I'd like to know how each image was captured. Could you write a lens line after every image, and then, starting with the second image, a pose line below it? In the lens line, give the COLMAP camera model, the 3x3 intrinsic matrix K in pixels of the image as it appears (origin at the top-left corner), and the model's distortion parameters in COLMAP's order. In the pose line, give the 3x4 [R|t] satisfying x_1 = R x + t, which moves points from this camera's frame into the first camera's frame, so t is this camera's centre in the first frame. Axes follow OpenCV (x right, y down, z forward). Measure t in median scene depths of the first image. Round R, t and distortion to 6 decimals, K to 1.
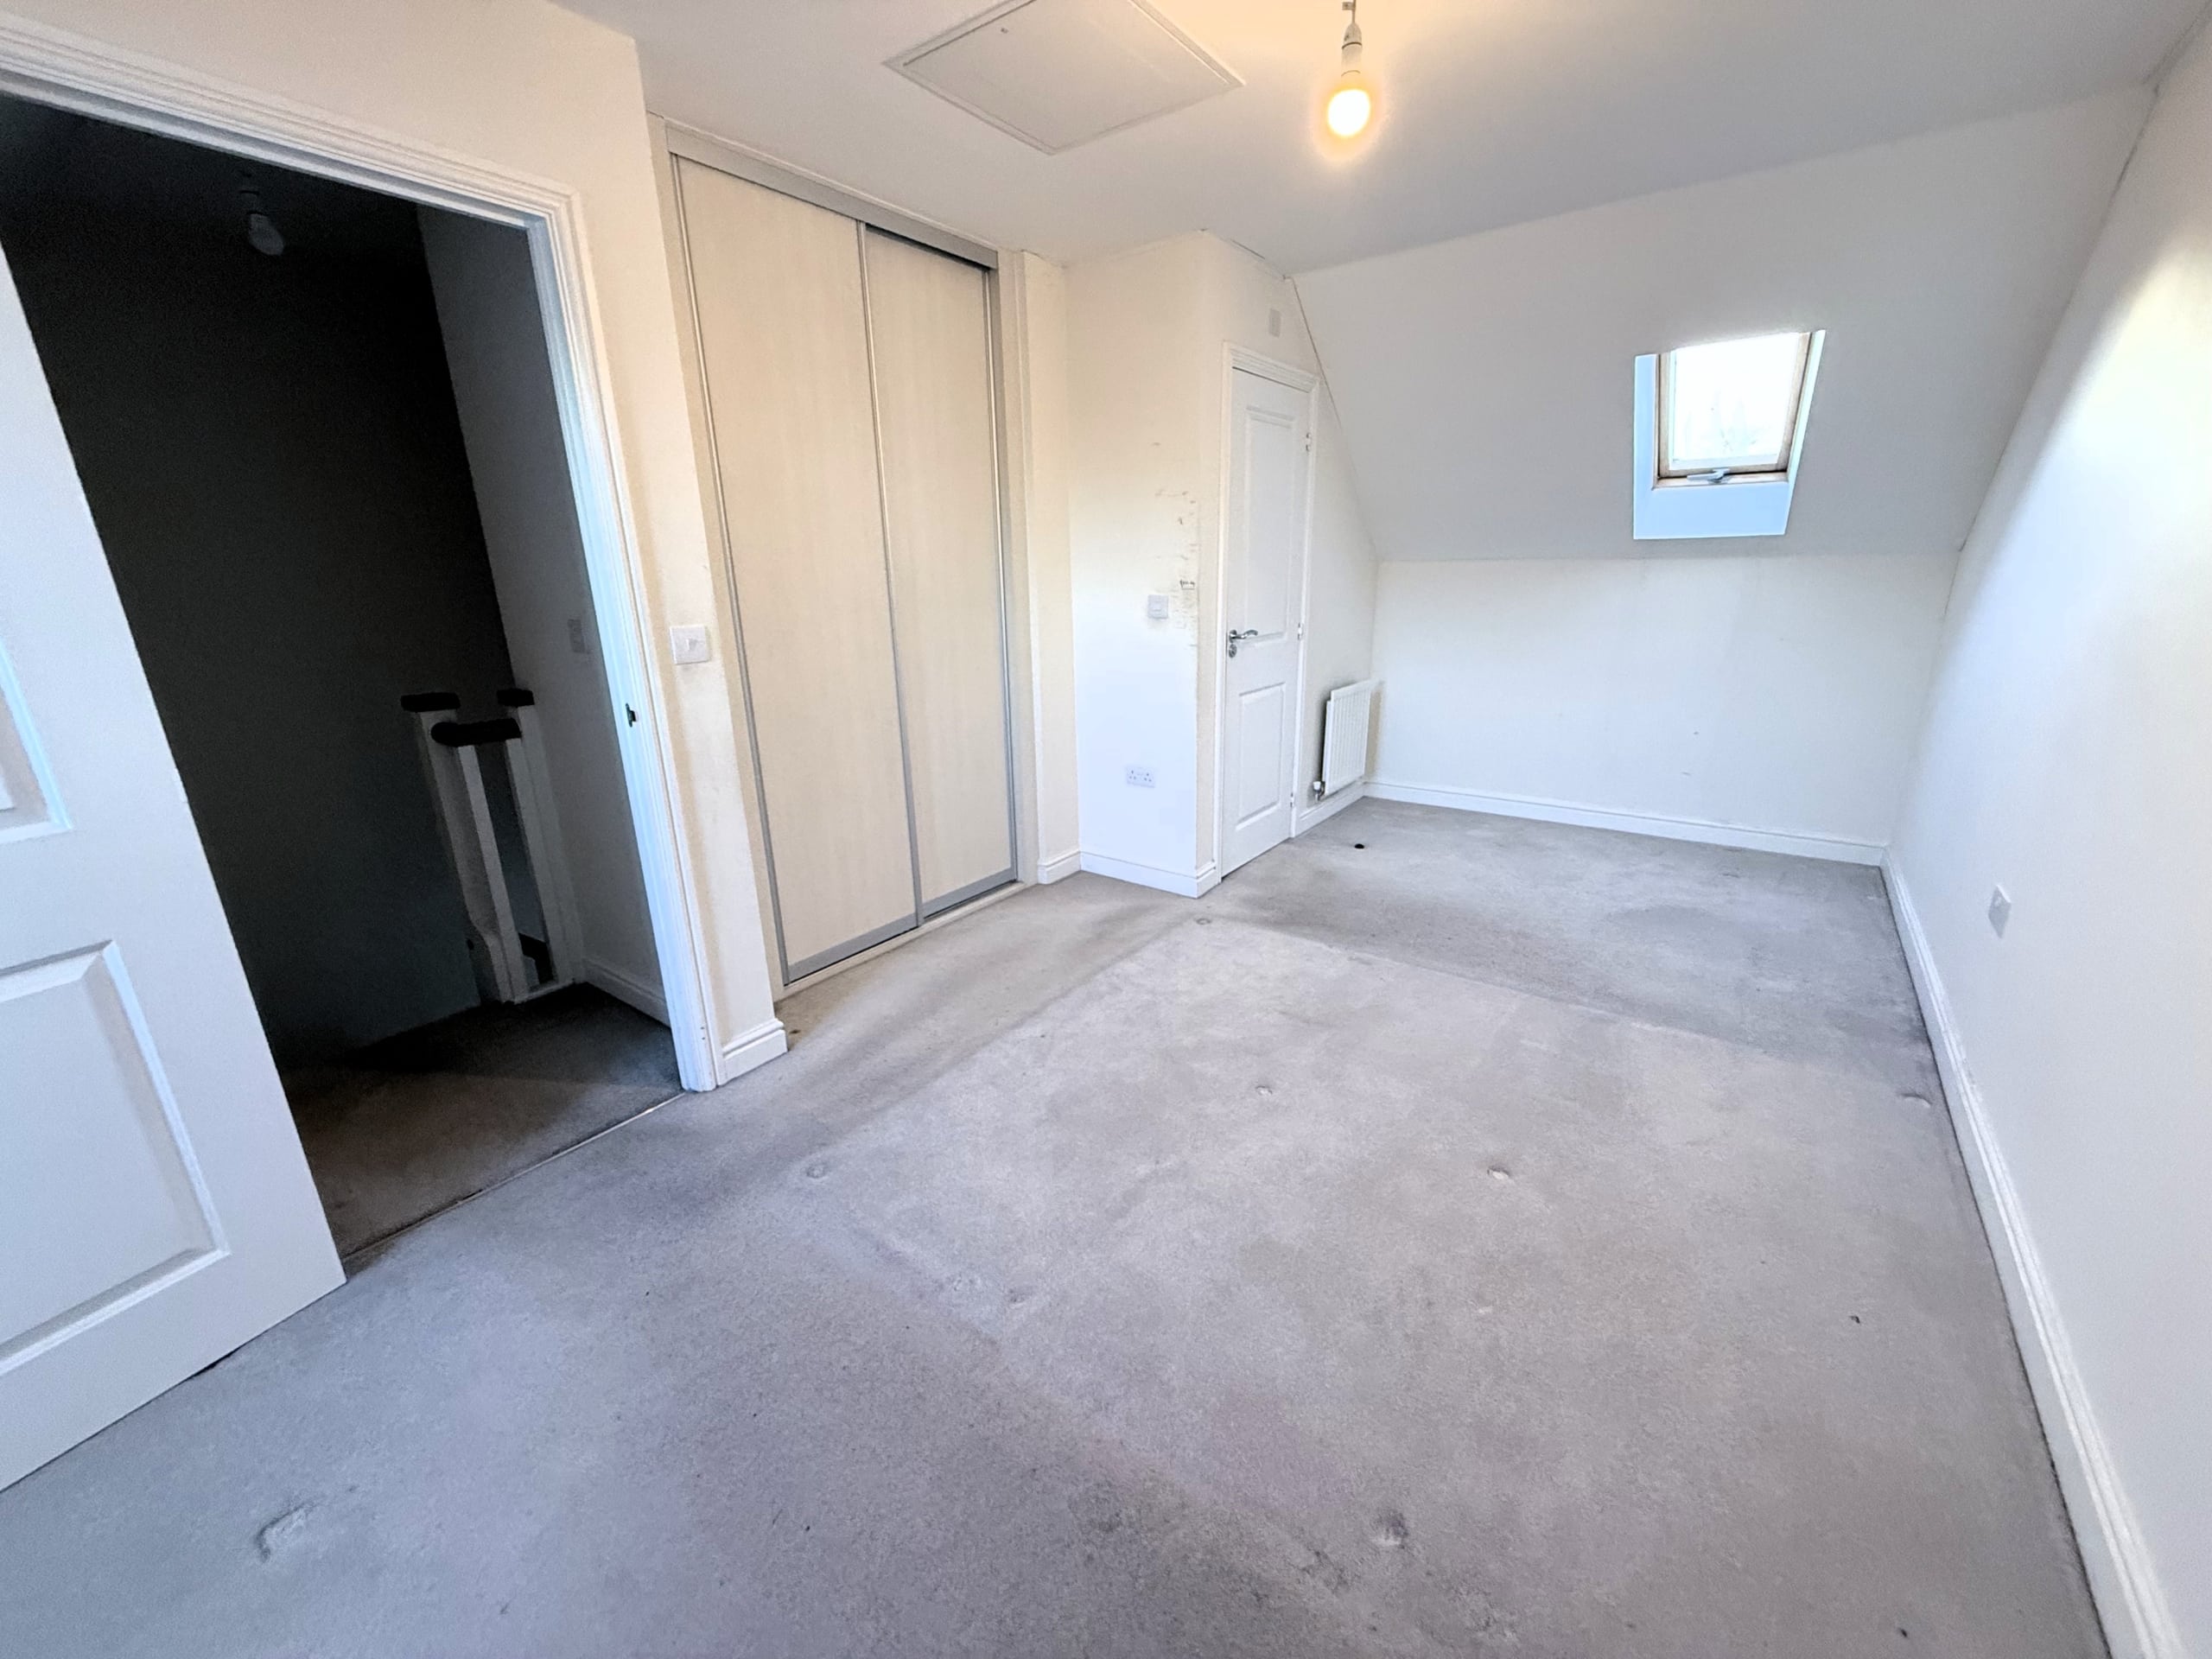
lens RADIAL K [[880.4, 0, 1099.9], [0, 880.4, 828.3], [0, 0, 1]] dist [0.004411, 0.000194]
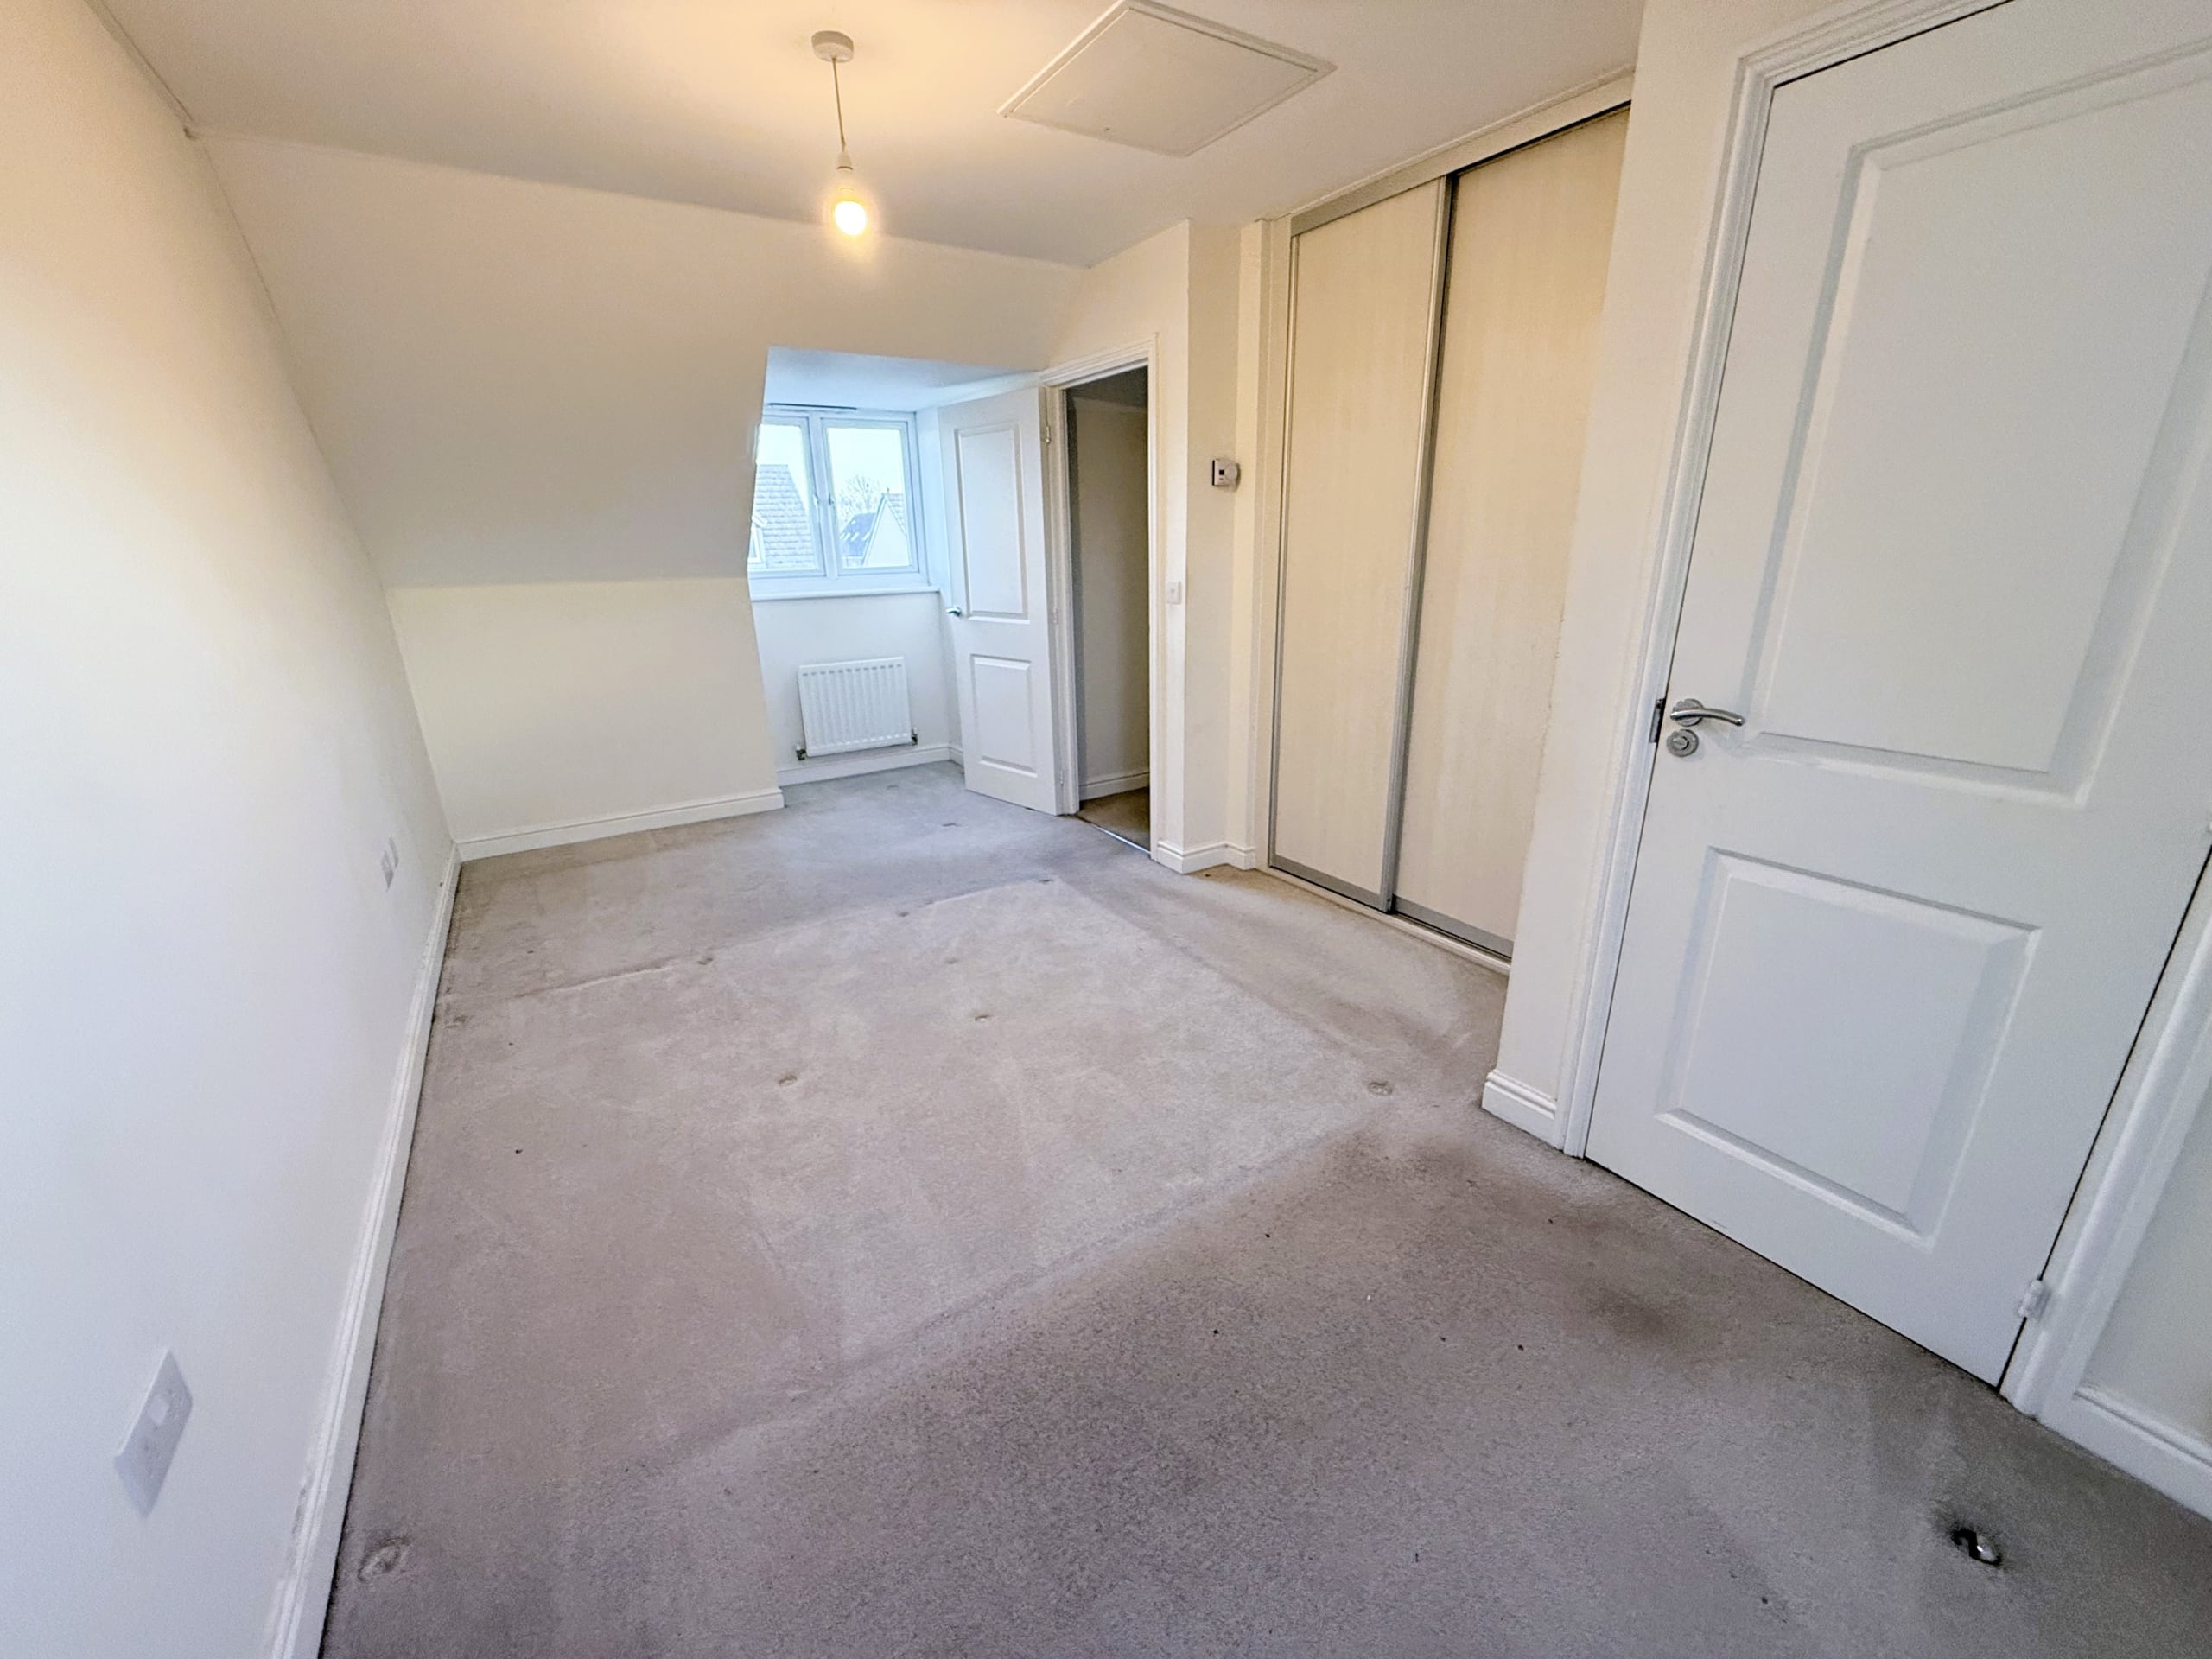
lens RADIAL K [[880.4, 0, 1100.7], [0, 880.4, 832.0], [0, 0, 1]] dist [0.004411, 0.000194]
pose [[-0.361604, 0.325994, -0.873482, 0.816997], [-0.235915, 0.874397, 0.423999, -0.342128], [0.901991, 0.359387, -0.239278, 1.021642]]
